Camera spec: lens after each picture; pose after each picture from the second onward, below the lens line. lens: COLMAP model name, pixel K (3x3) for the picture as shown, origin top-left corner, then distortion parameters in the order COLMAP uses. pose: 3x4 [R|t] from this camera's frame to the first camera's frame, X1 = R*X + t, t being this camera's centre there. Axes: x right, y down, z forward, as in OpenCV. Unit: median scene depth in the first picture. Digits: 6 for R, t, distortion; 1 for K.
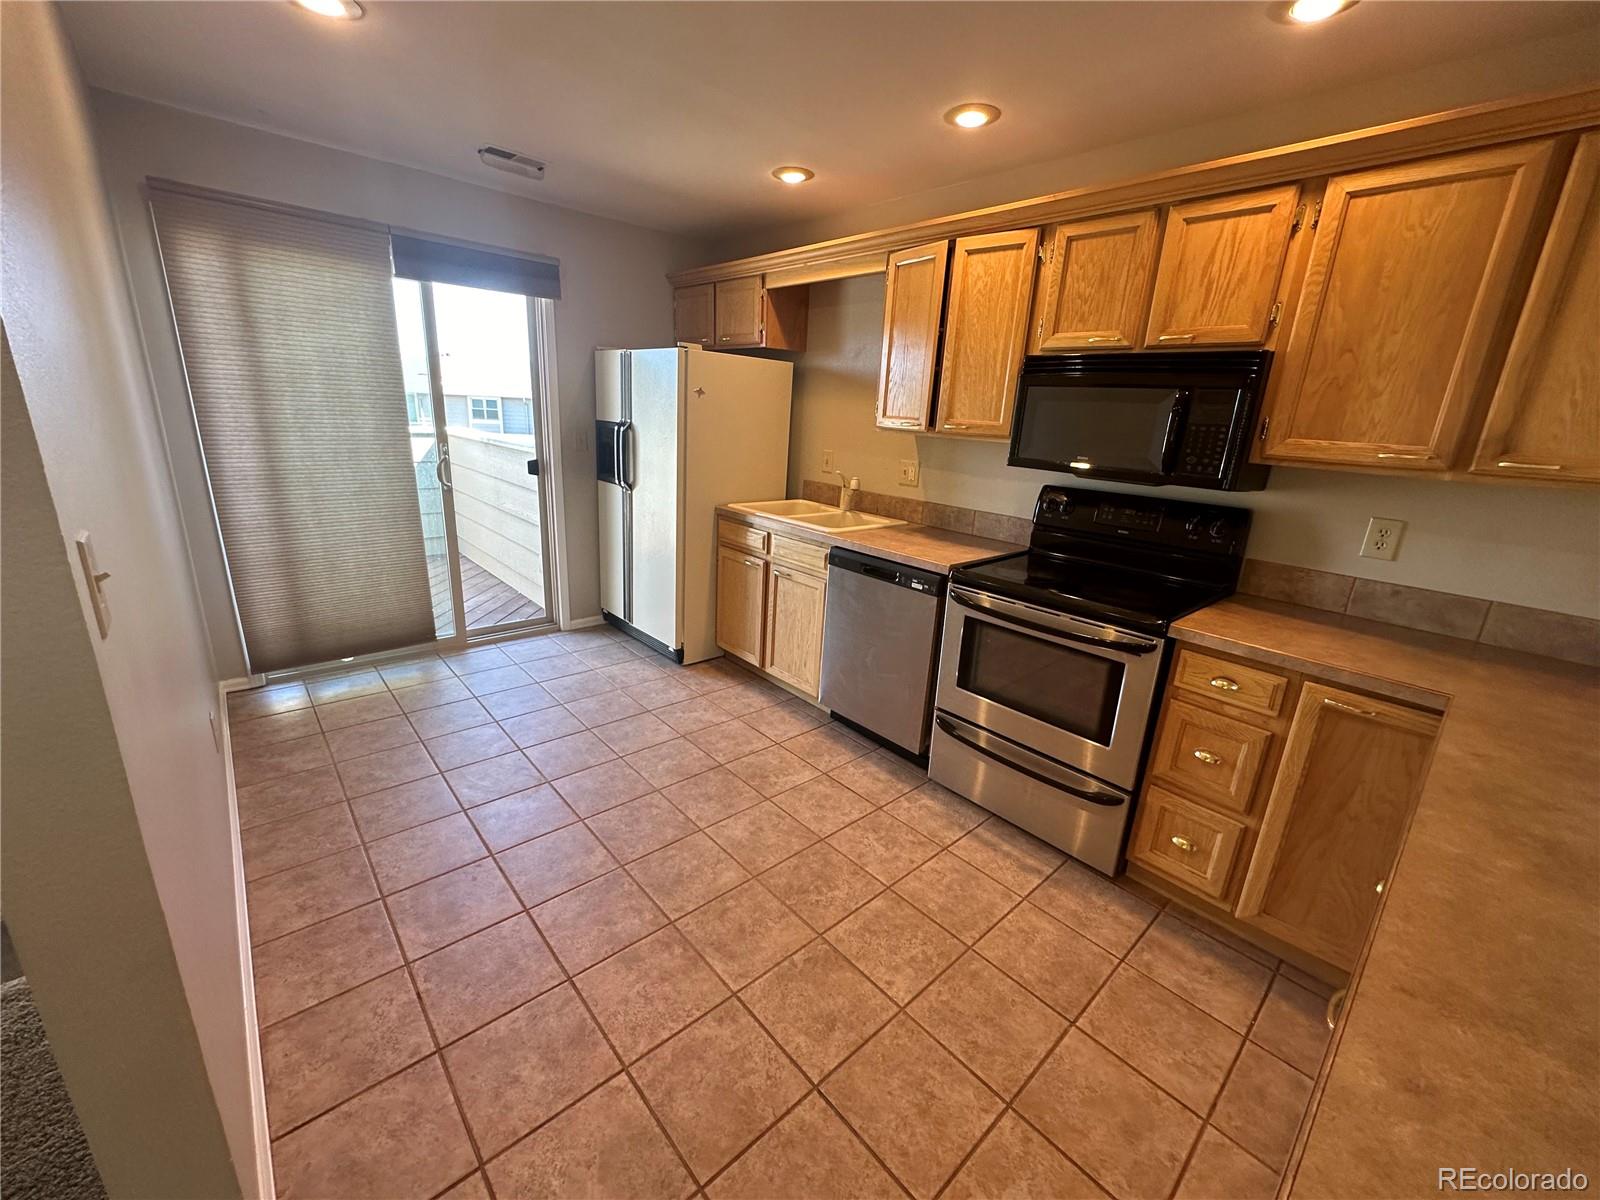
lens RADIAL K [[638.3, 0, 799.0], [0, 638.3, 599.0], [0, 0, 1]] dist [-0.001694, 0.000162]
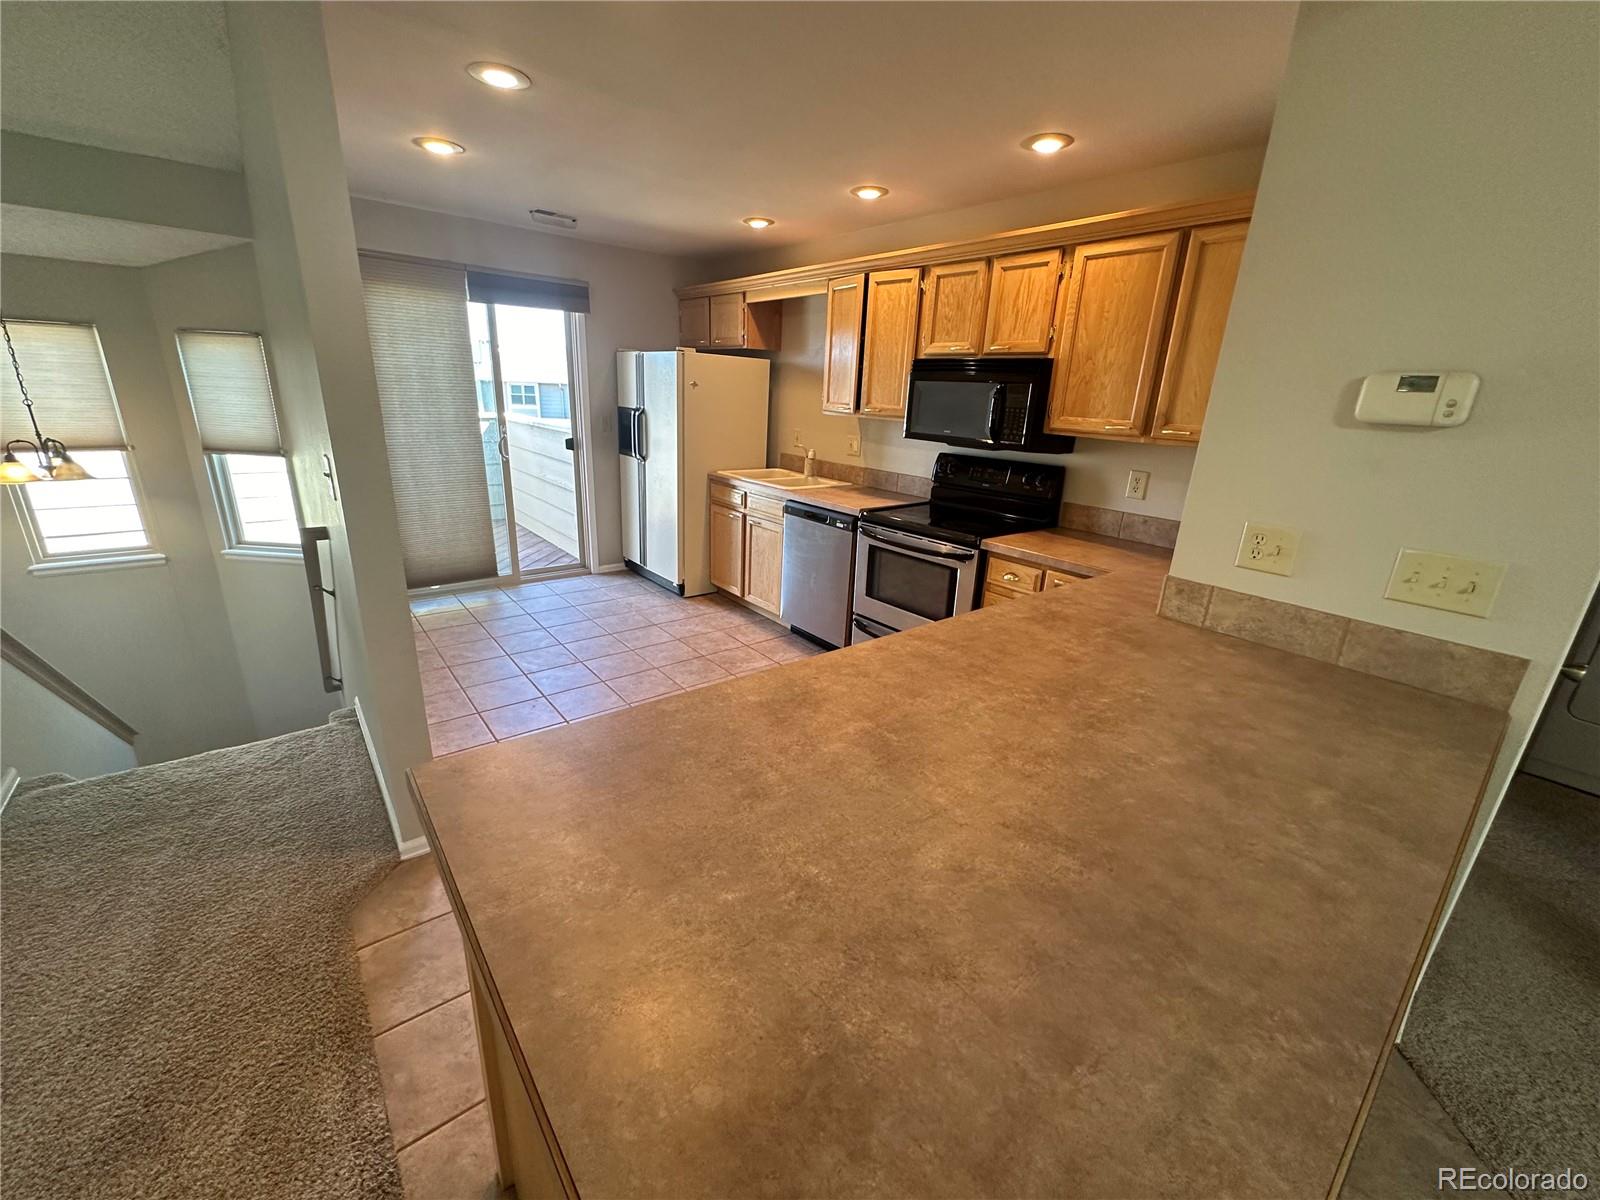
lens RADIAL K [[638.3, 0, 799.6], [0, 638.3, 598.9], [0, 0, 1]] dist [-0.001694, 0.000162]
pose [[0.998808, 0.005990, -0.048441, 0.159086], [-0.004758, 0.999664, 0.025494, 0.101916], [0.048577, -0.025233, 0.998501, -0.387313]]
